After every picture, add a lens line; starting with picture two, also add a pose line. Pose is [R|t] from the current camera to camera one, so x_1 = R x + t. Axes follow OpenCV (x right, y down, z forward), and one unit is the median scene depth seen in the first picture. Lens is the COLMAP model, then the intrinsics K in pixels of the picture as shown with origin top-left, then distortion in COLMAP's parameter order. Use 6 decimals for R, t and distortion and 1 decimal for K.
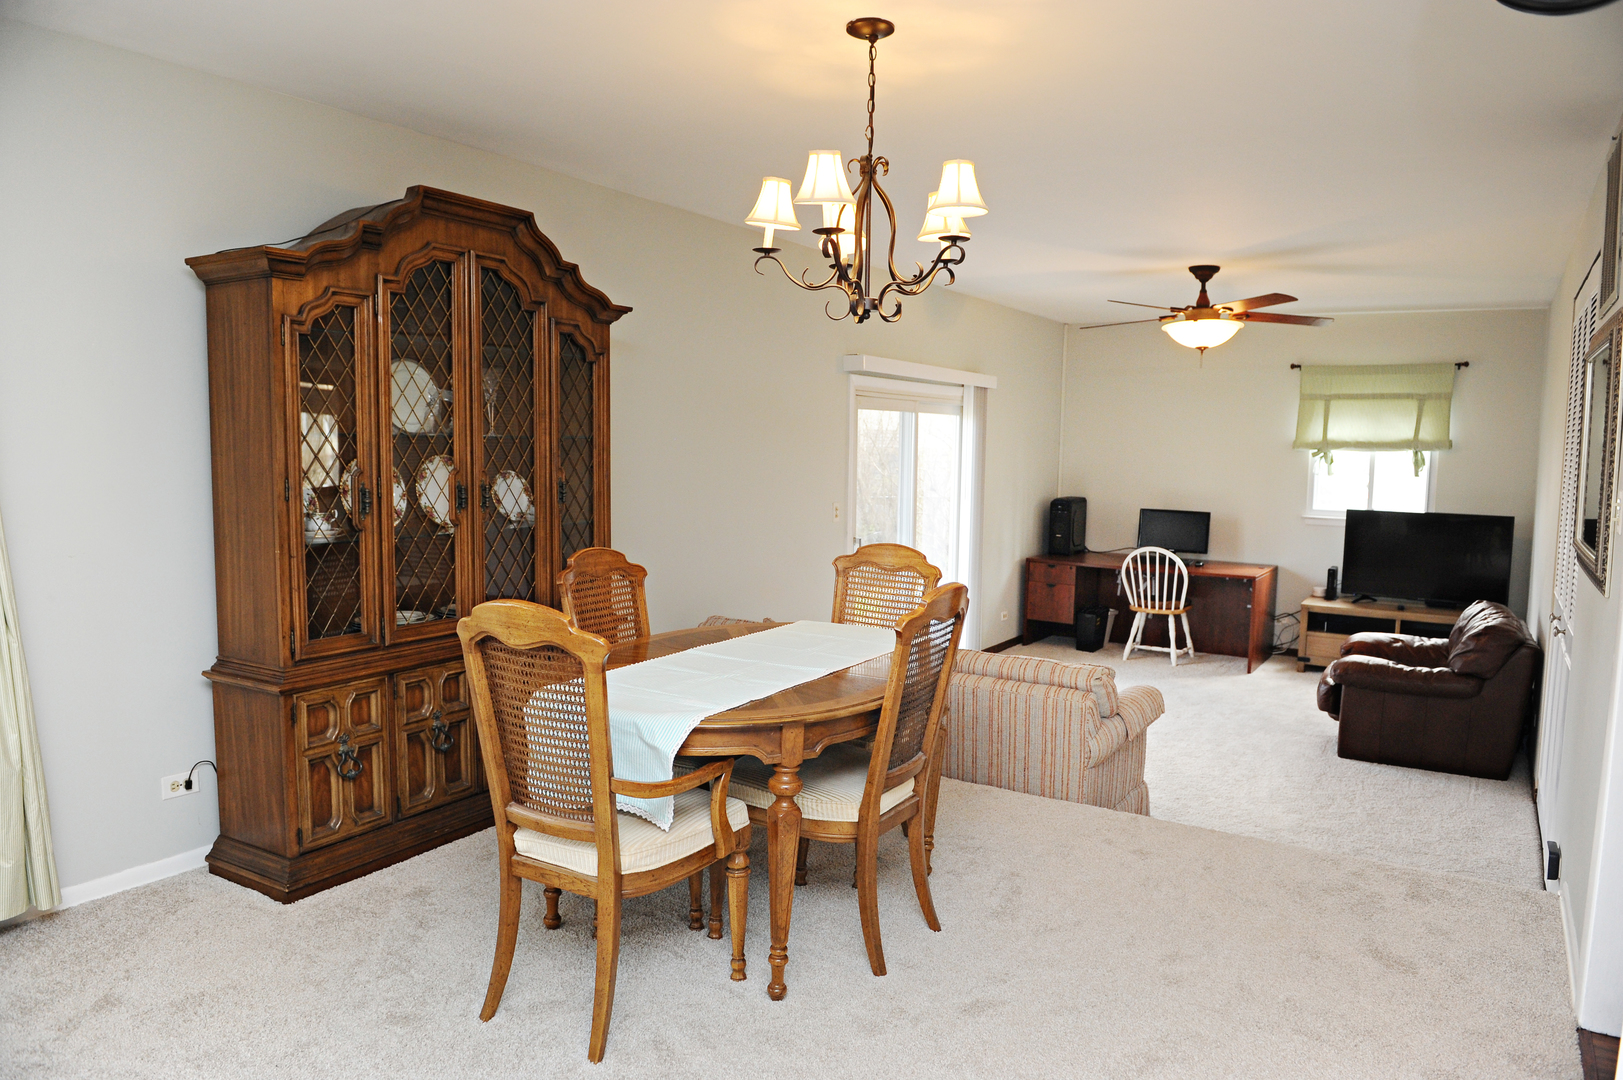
lens RADIAL K [[1099.9, 0, 811.5], [0, 1099.9, 540.0], [0, 0, 1]] dist [-0.038284, -0.004206]
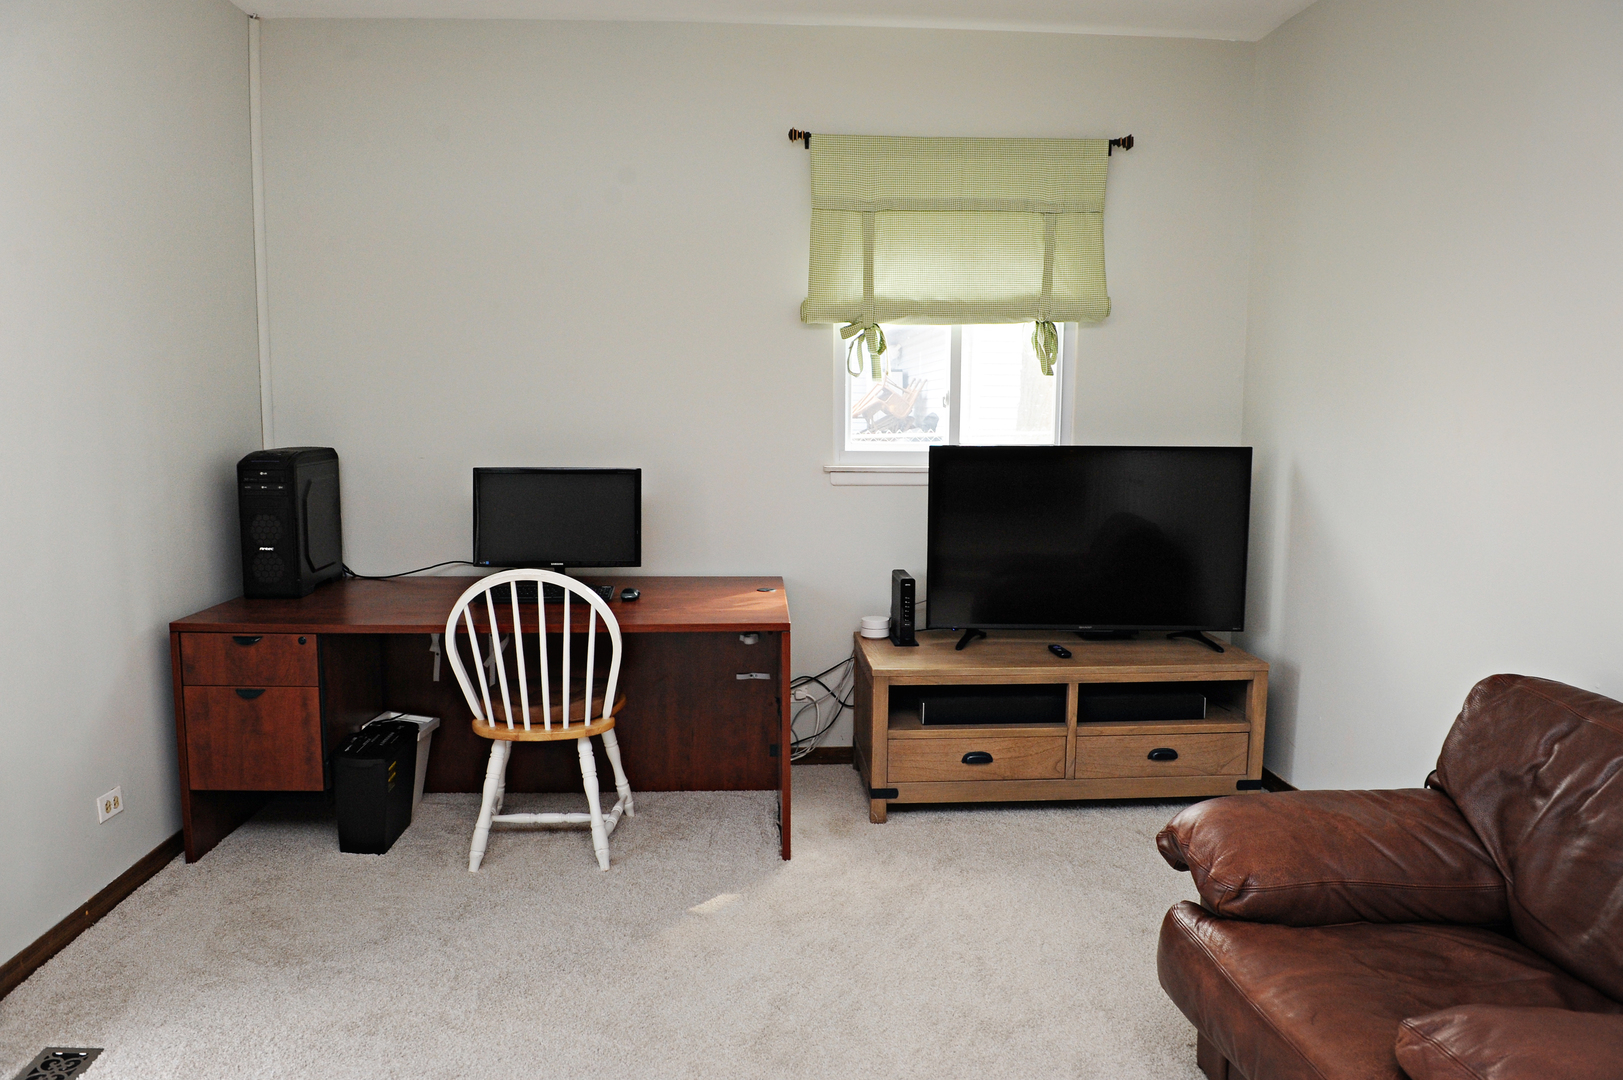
lens RADIAL K [[1099.9, 0, 811.5], [0, 1099.9, 540.0], [0, 0, 1]] dist [-0.038284, -0.004206]
pose [[0.807711, -0.083129, 0.583689, 0.170791], [0.062853, 0.996509, 0.054947, -0.017285], [-0.586219, -0.007694, 0.810116, 0.633159]]
